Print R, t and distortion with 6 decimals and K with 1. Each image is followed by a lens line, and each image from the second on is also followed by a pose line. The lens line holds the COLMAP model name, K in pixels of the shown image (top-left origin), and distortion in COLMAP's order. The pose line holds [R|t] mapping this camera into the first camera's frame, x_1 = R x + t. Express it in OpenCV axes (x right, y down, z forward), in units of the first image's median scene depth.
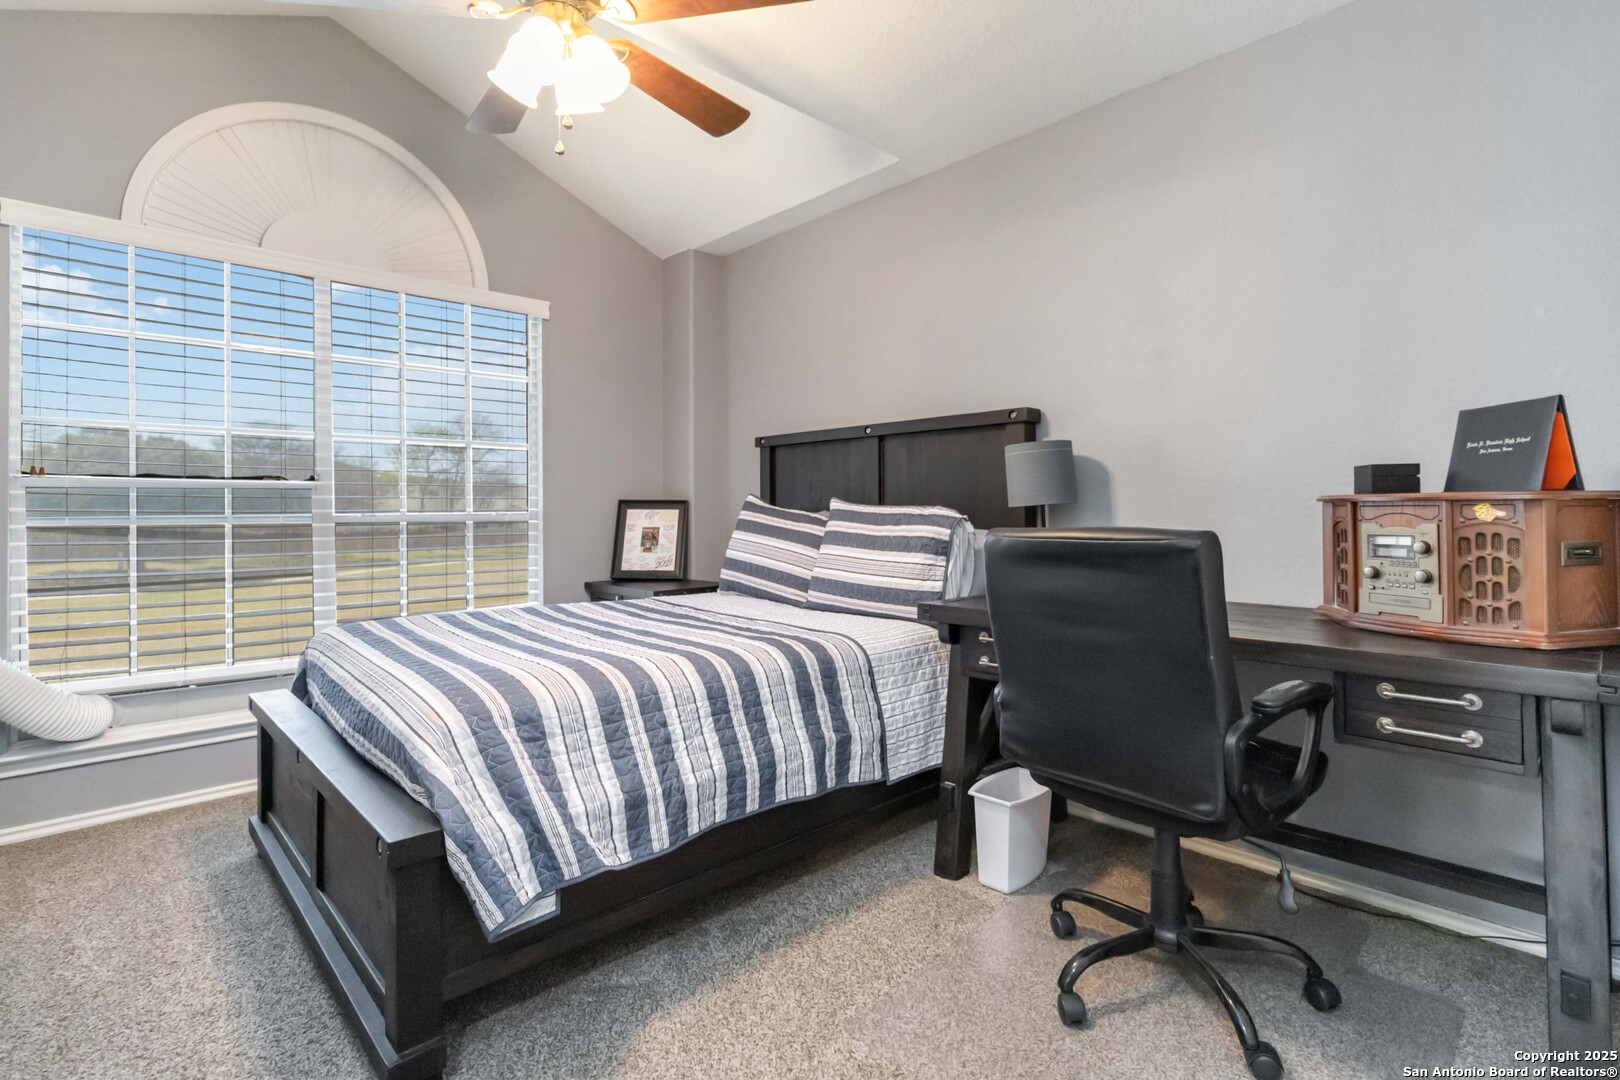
lens RADIAL K [[781.0, 0, 810.6], [0, 781.0, 496.5], [0, 0, 1]] dist [0.001044, 0.002692]
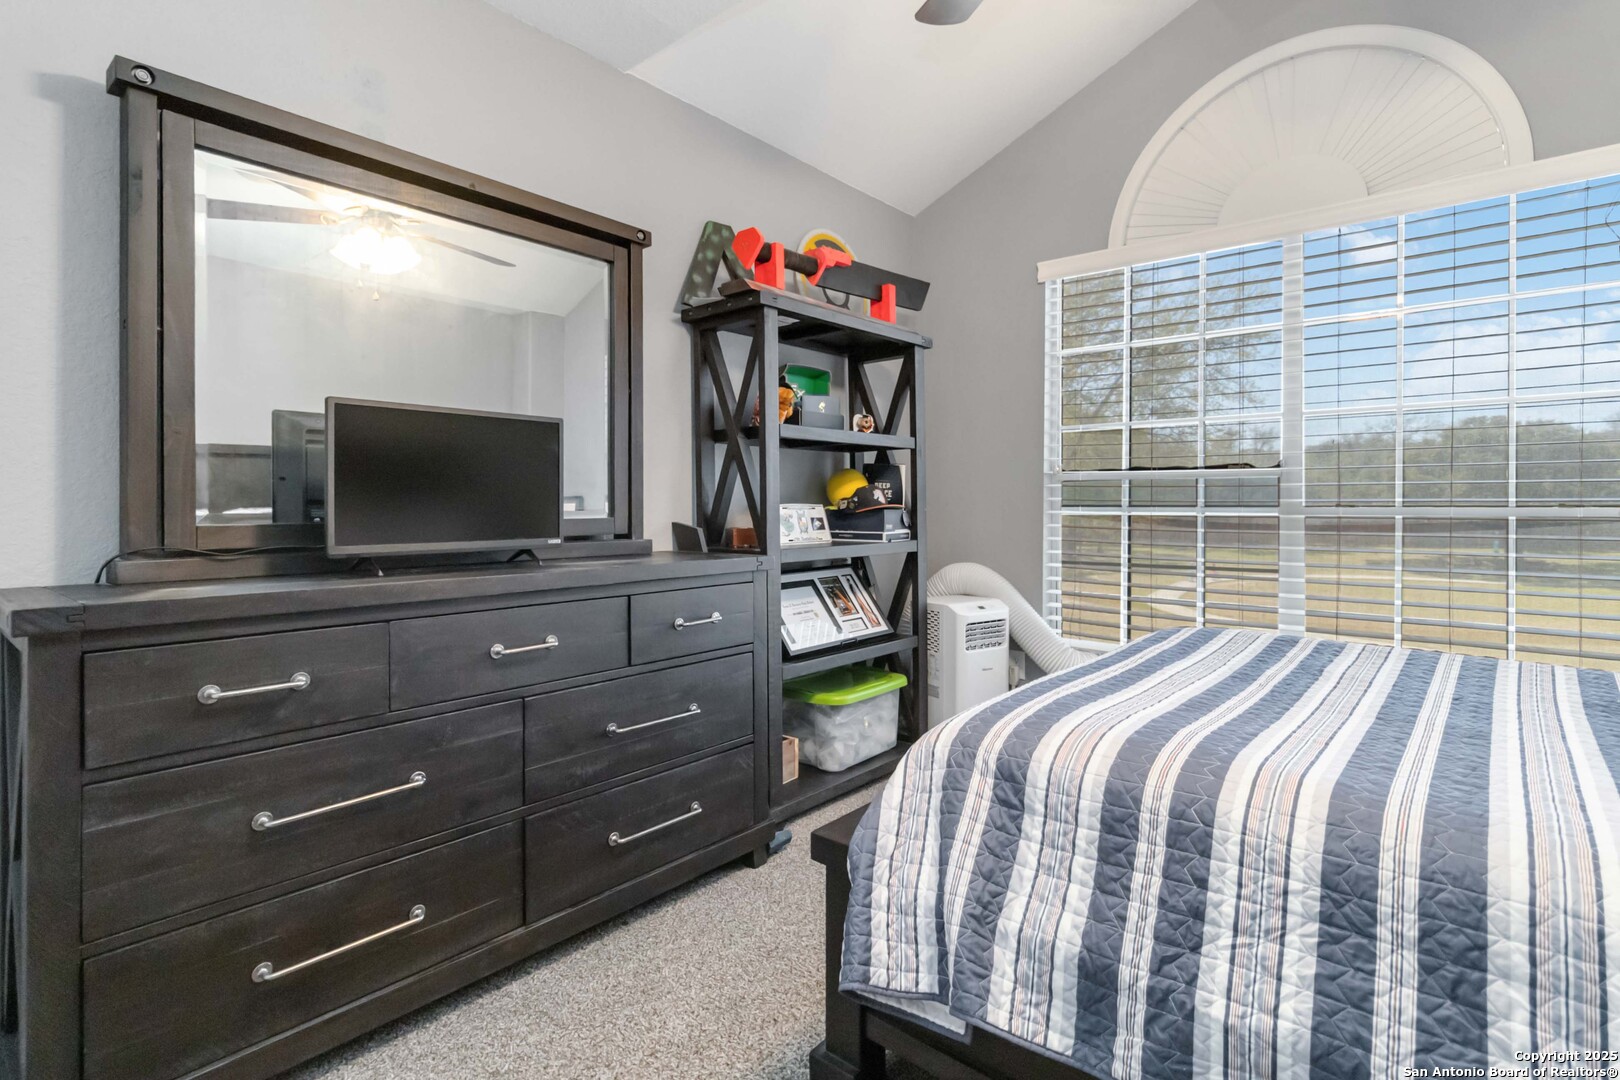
lens RADIAL K [[781.0, 0, 804.2], [0, 781.0, 515.4], [0, 0, 1]] dist [0.001044, 0.002692]
pose [[0.124158, 0.022843, -0.991999, 0.324622], [0.012781, 0.999615, 0.024618, 0.010762], [0.992180, -0.015736, 0.123819, 0.645218]]
